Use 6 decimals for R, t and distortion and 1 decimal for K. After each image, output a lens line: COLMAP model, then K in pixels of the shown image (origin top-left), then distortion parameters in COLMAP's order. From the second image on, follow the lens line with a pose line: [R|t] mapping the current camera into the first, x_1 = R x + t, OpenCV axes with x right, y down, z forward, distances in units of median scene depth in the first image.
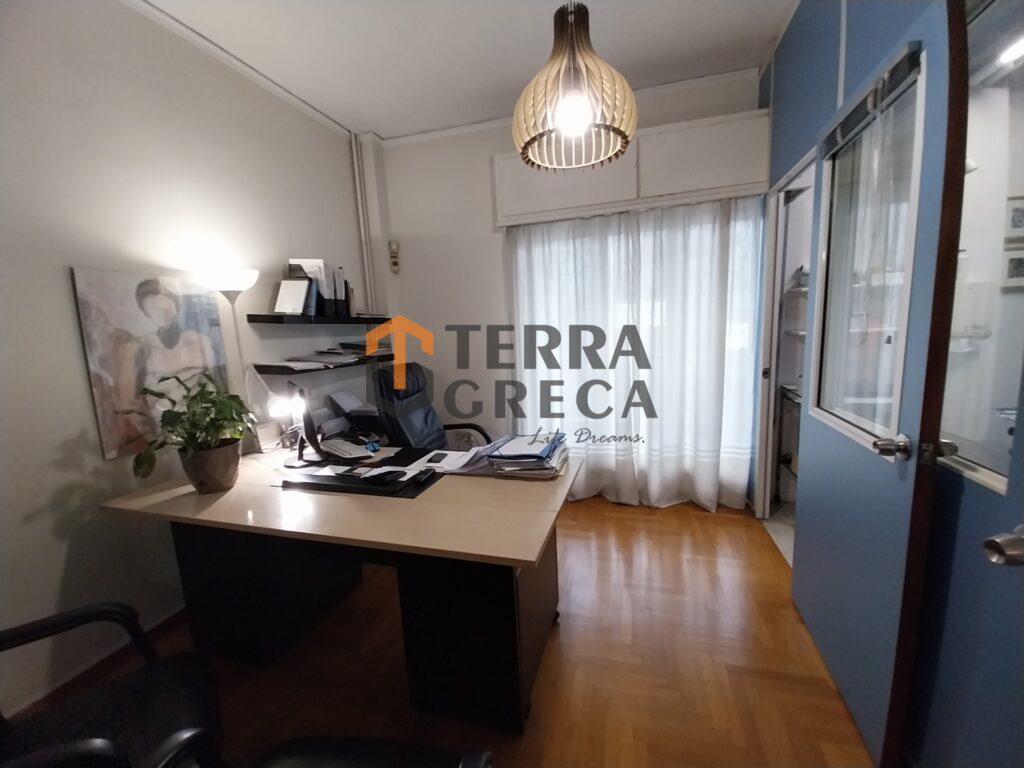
lens RADIAL K [[404.5, 0, 513.6], [0, 404.5, 390.3], [0, 0, 1]] dist [0.017048, -0.013951]
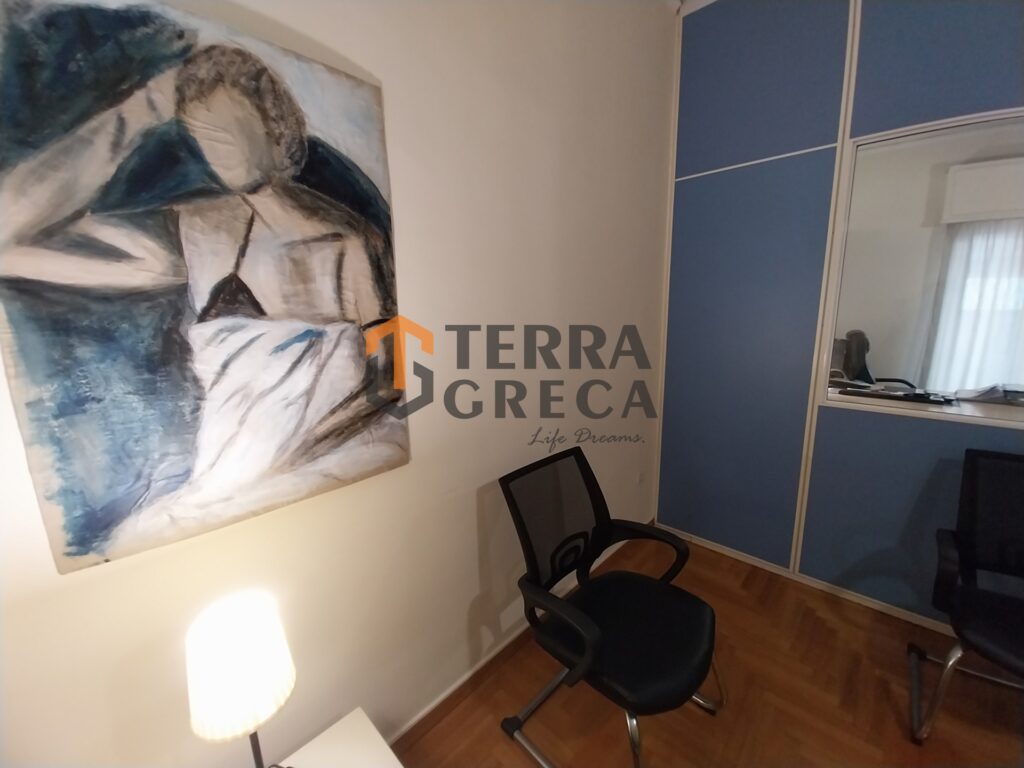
lens RADIAL K [[404.5, 0, 527.6], [0, 404.5, 383.8], [0, 0, 1]] dist [0.017048, -0.013951]
pose [[0.893173, 0.117420, -0.434114, -0.683034], [-0.095475, 0.992817, 0.072105, 0.131623], [0.439462, -0.022955, 0.897968, -0.792774]]
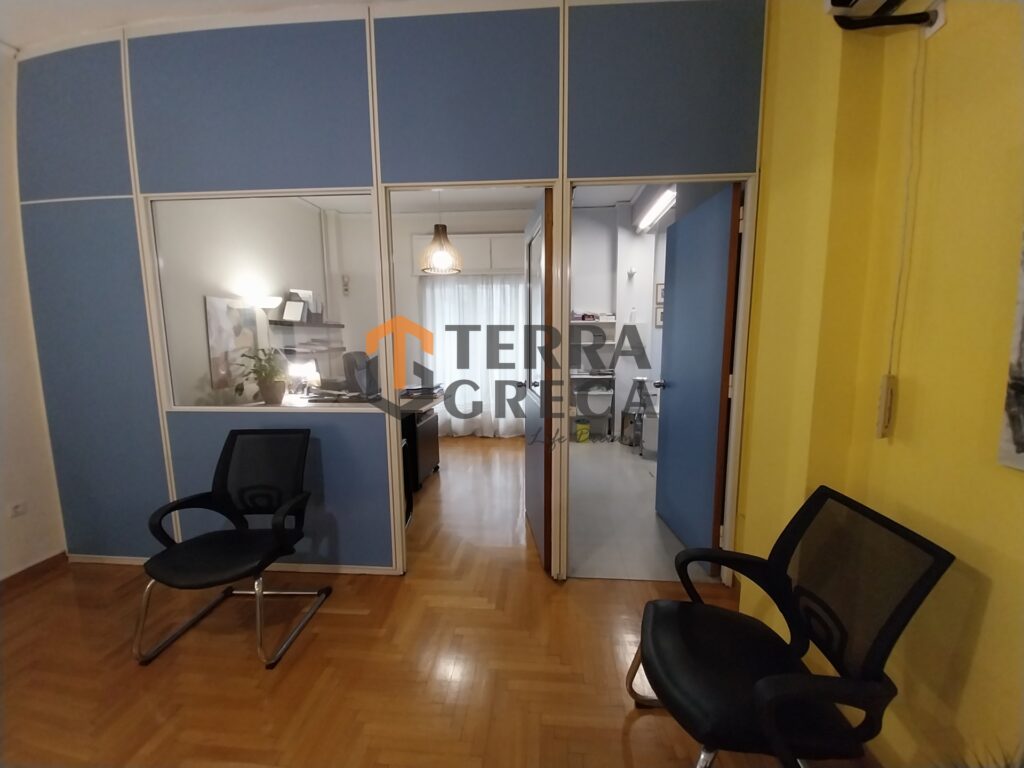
lens RADIAL K [[404.5, 0, 519.8], [0, 404.5, 387.4], [0, 0, 1]] dist [0.017048, -0.013951]
pose [[0.977035, 0.017351, 0.212372, 0.050715], [-0.011659, 0.999539, -0.028023, 0.138318], [-0.212760, 0.024903, 0.976787, -0.915232]]
